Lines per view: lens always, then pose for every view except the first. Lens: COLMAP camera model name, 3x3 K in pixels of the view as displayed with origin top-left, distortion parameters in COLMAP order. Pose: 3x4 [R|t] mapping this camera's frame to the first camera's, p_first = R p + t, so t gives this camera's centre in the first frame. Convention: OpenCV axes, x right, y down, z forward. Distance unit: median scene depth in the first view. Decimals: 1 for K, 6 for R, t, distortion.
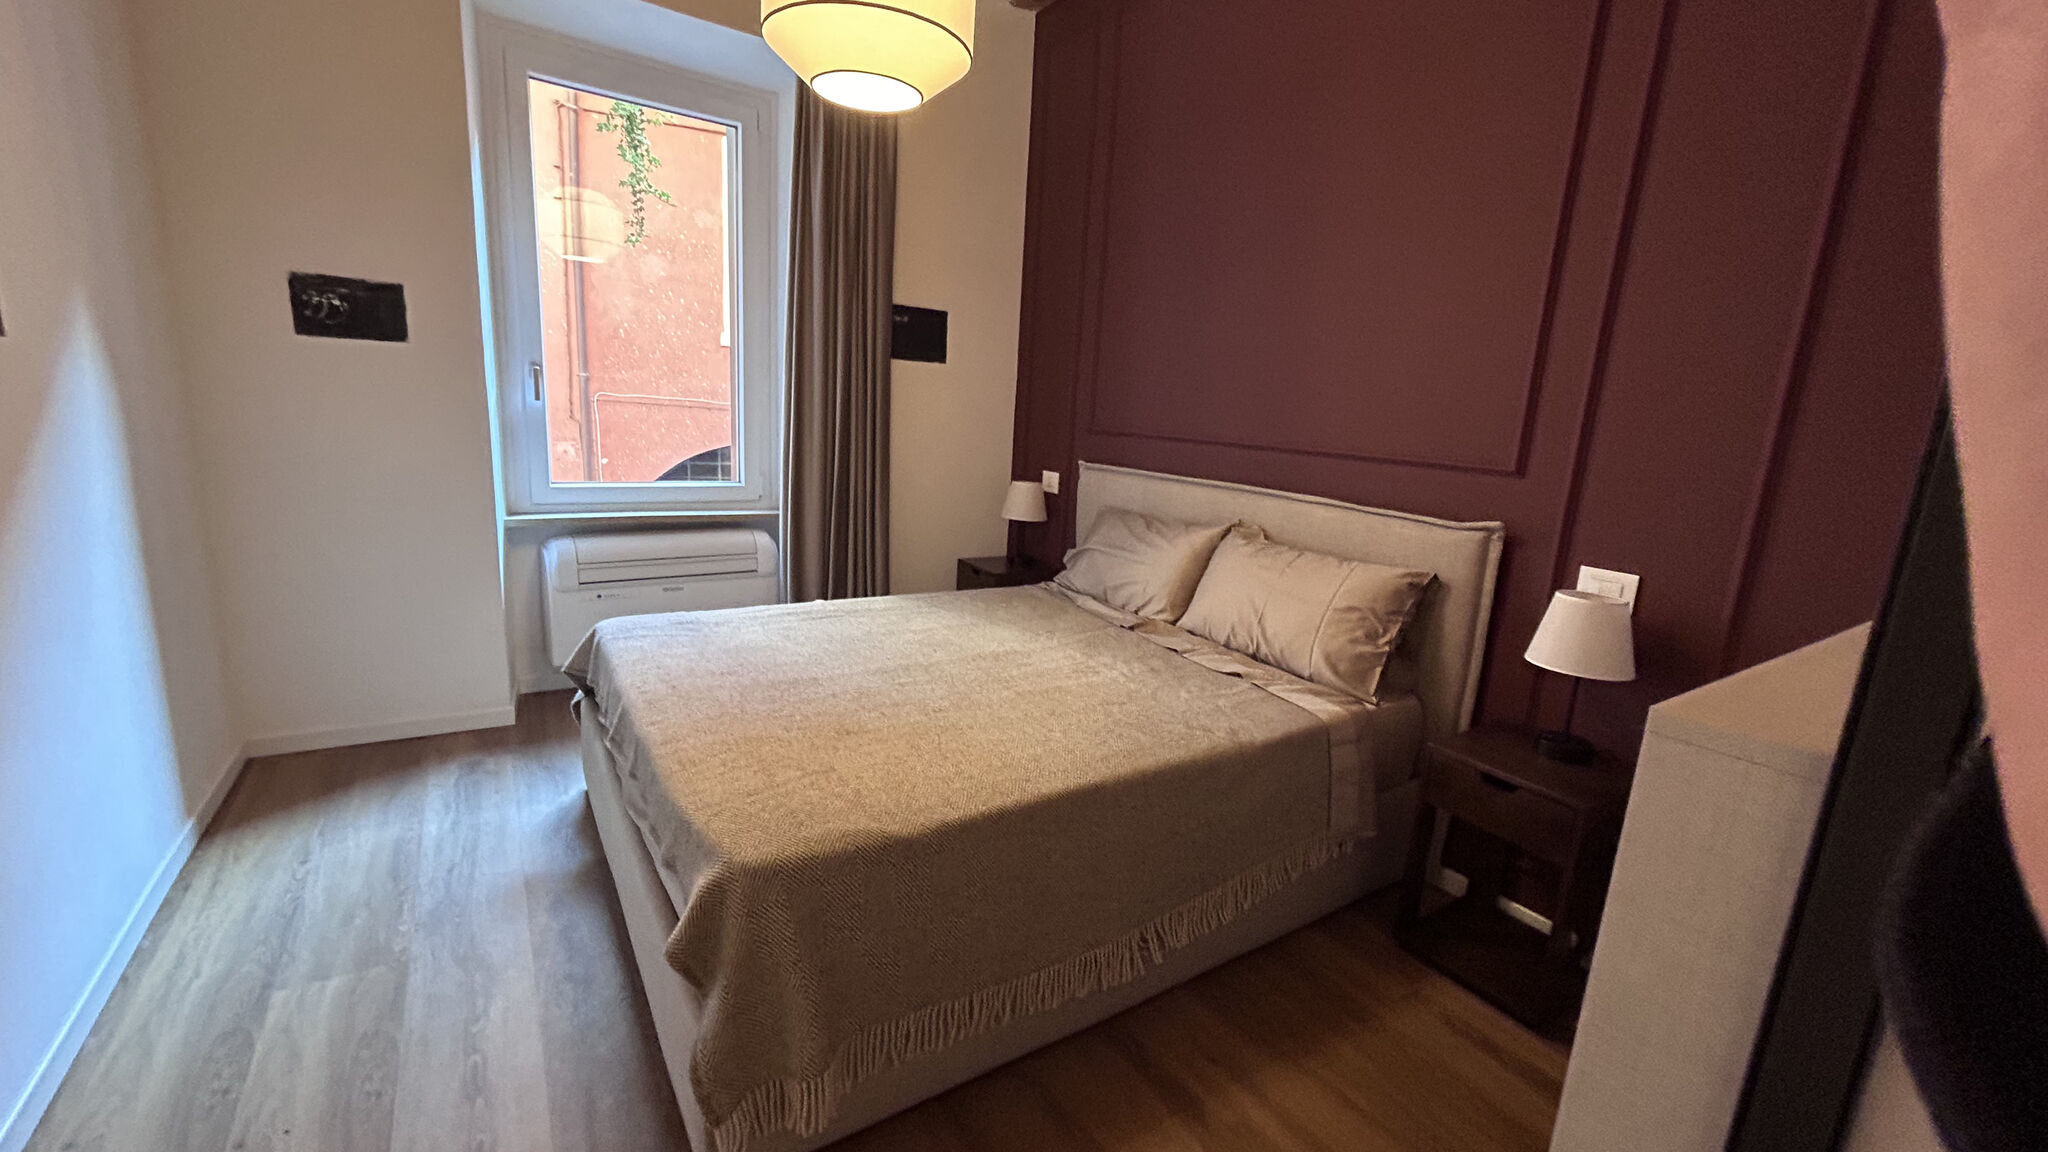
lens RADIAL K [[832.4, 0, 1024.0], [0, 832.4, 576.0], [0, 0, 1]] dist [-0.000166, -0.000059]
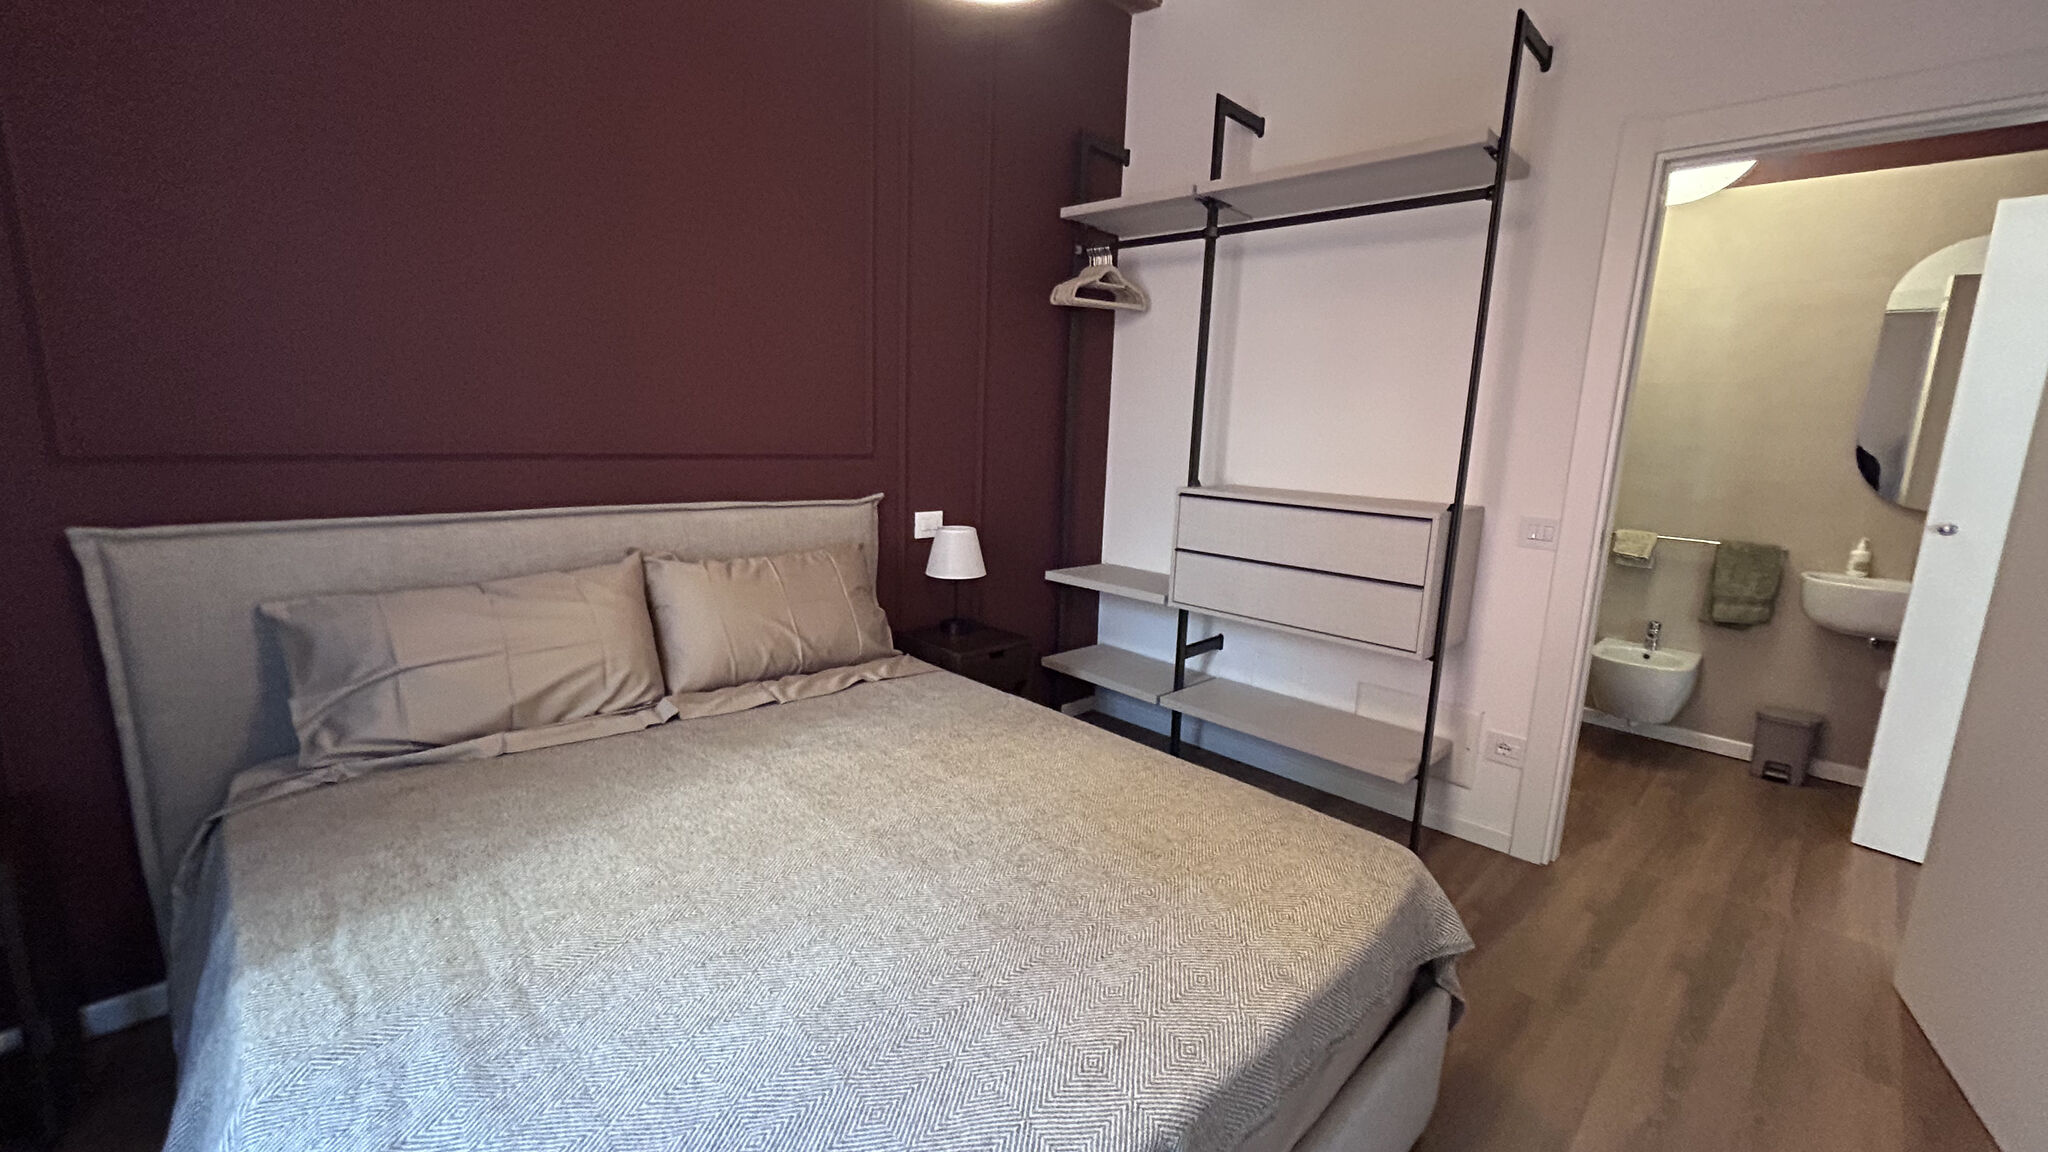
lens RADIAL K [[832.9, 0, 1024.0], [0, 832.9, 576.0], [0, 0, 1]] dist [-0.000274, 0.000252]
pose [[-0.197802, -0.247383, 0.948513, -0.714345], [0.150300, 0.948535, 0.278732, -0.256603], [-0.968651, 0.197695, -0.150440, 0.931917]]
